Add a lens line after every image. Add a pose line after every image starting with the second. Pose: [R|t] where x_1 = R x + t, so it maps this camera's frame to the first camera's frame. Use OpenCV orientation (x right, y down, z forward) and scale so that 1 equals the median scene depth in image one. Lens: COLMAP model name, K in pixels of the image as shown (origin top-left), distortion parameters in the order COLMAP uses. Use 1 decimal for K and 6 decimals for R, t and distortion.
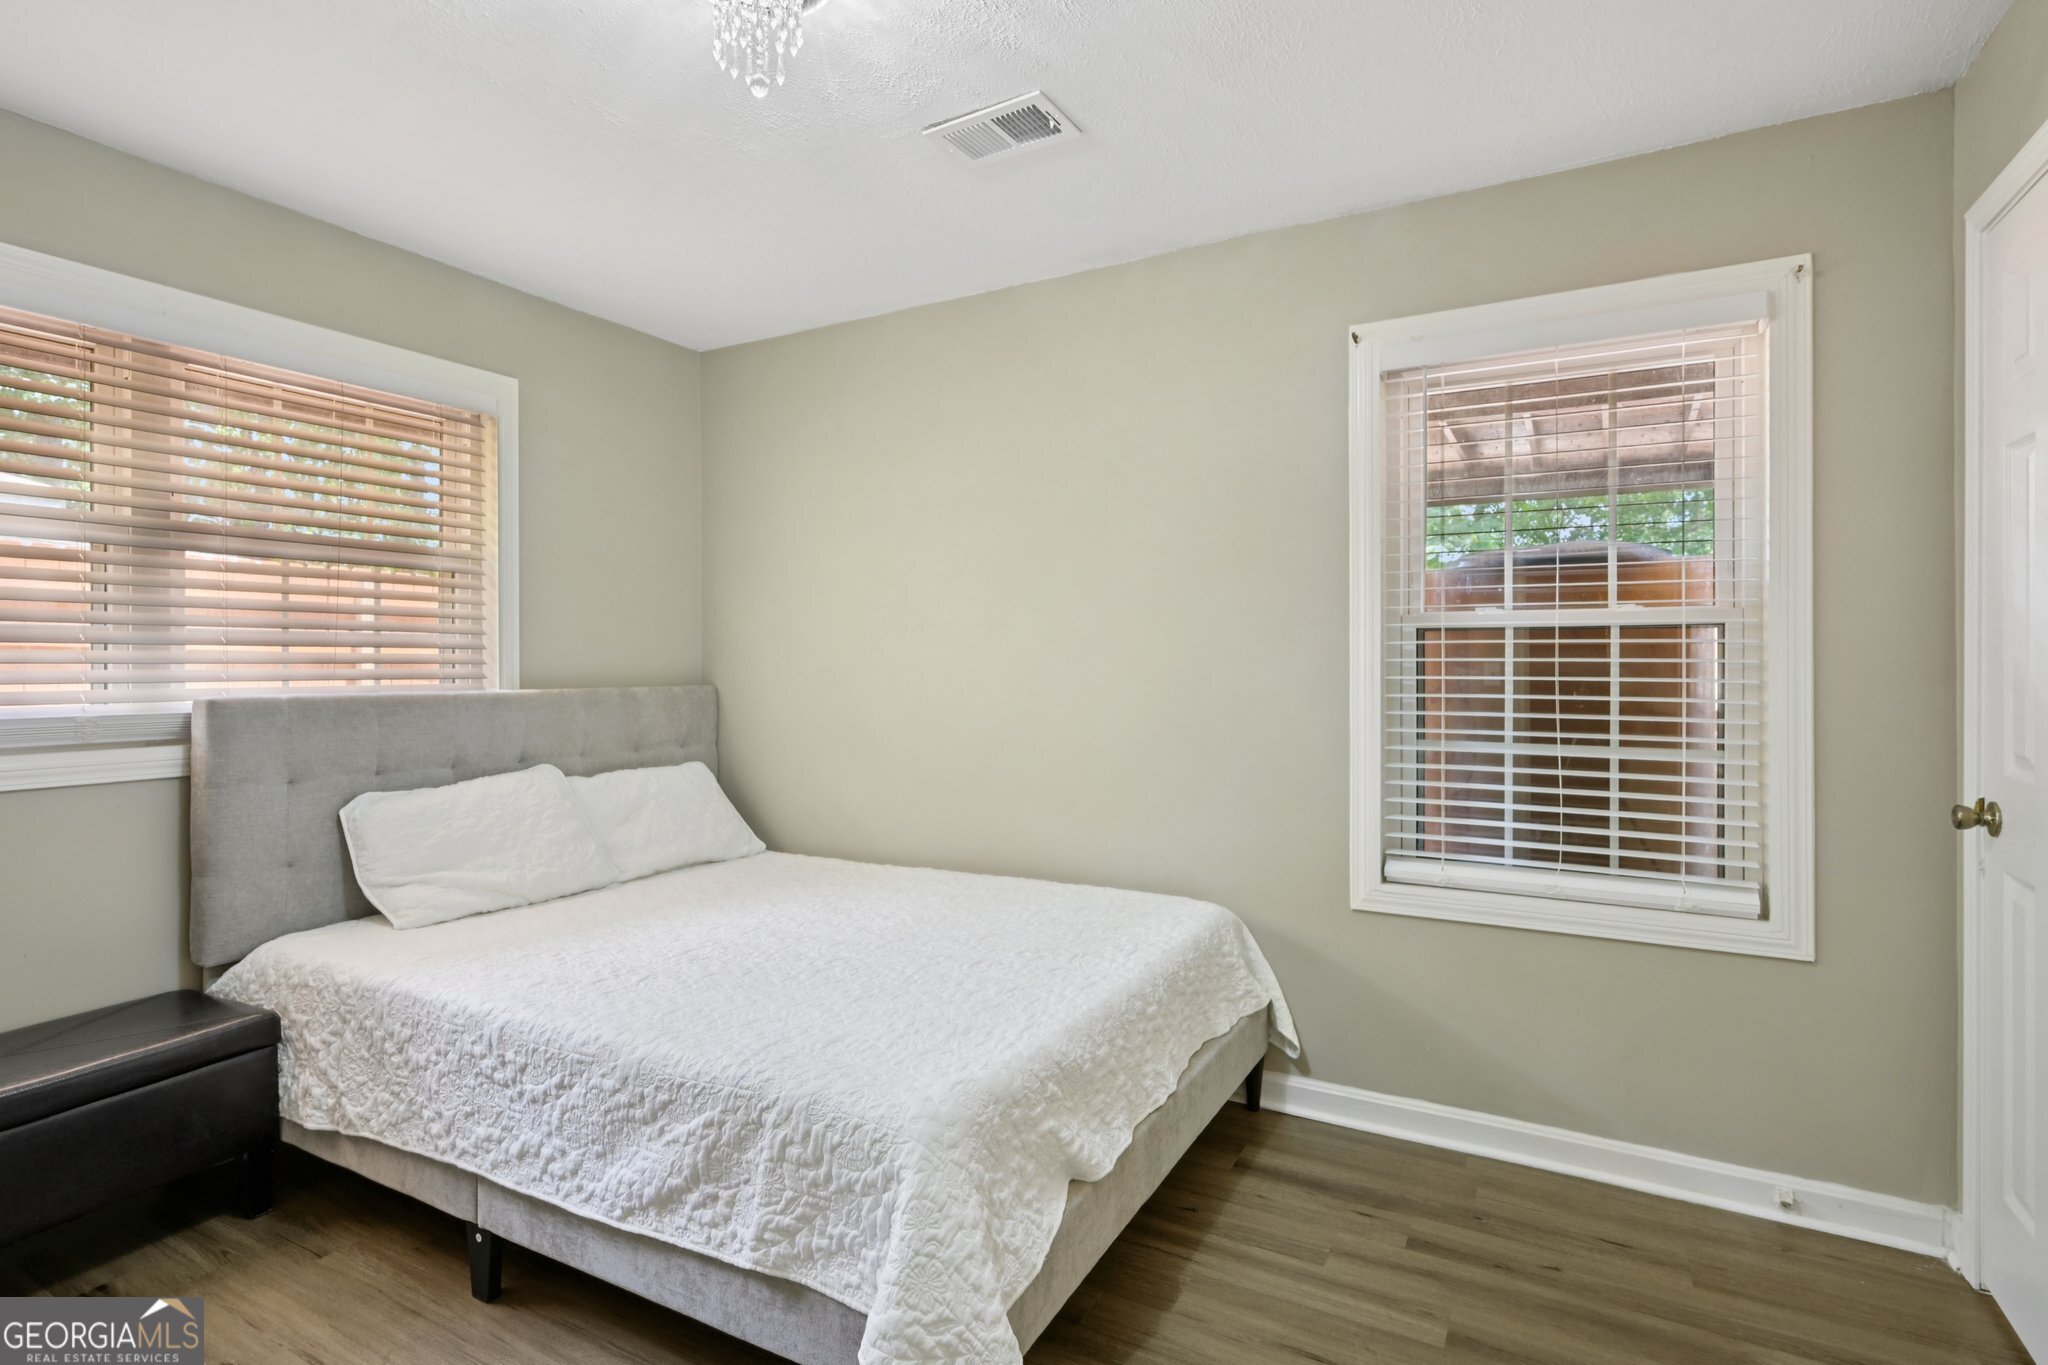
lens RADIAL K [[977.5, 0, 1024.0], [0, 977.5, 682.5], [0, 0, 1]] dist [0.001879, 0.000195]
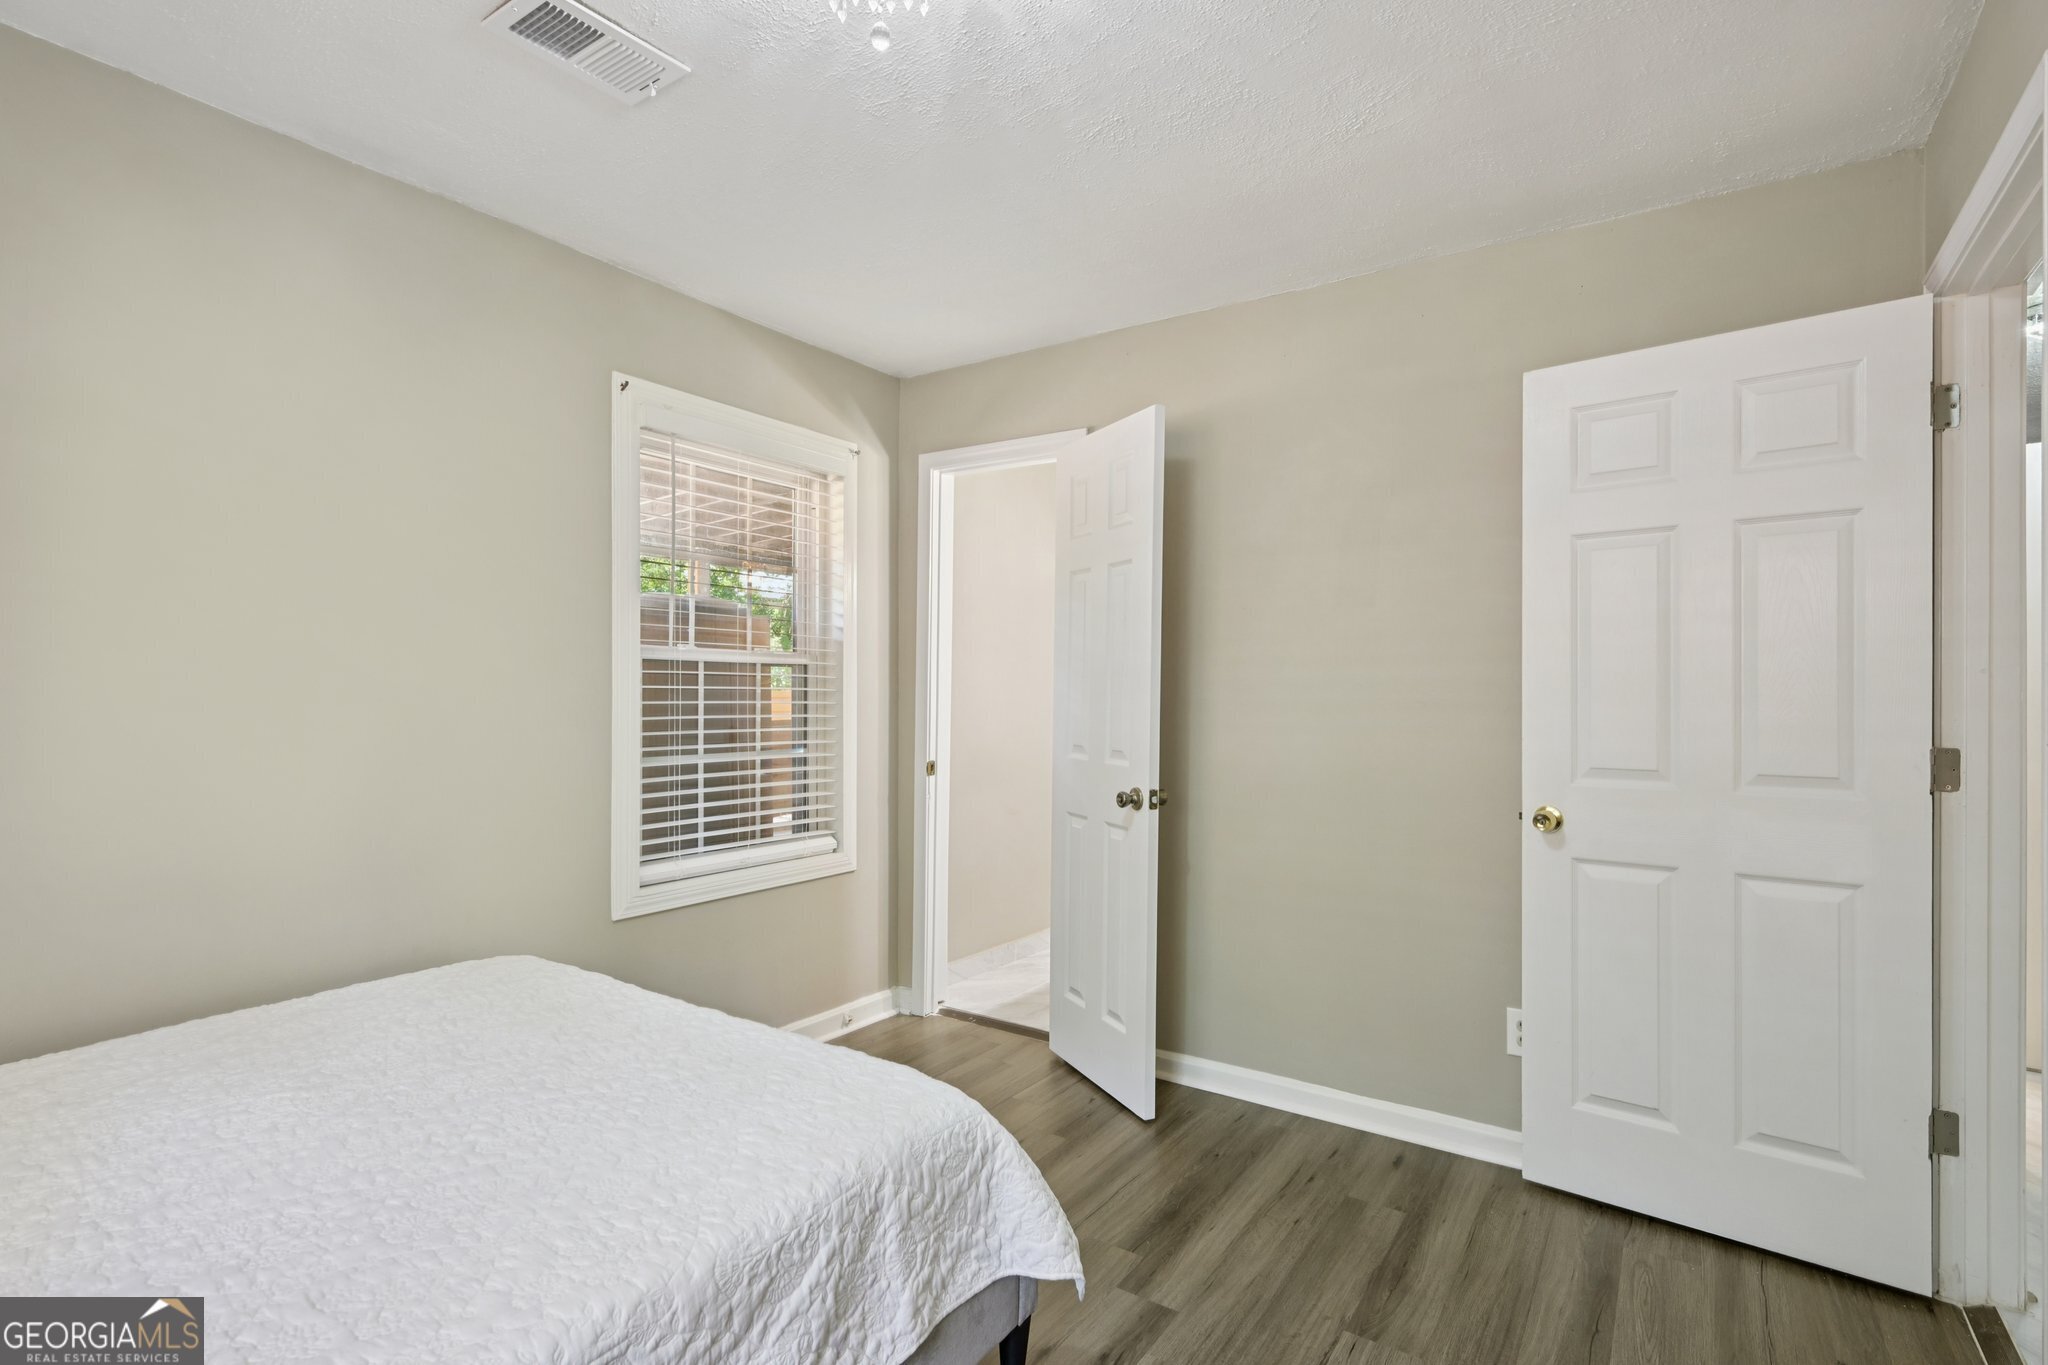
lens RADIAL K [[977.5, 0, 1024.0], [0, 977.5, 682.5], [0, 0, 1]] dist [0.001879, 0.000195]
pose [[0.094521, 0.011514, 0.995456, -1.061558], [0.007205, 0.999899, -0.012250, -0.017346], [-0.995497, 0.008330, 0.094428, 0.713785]]
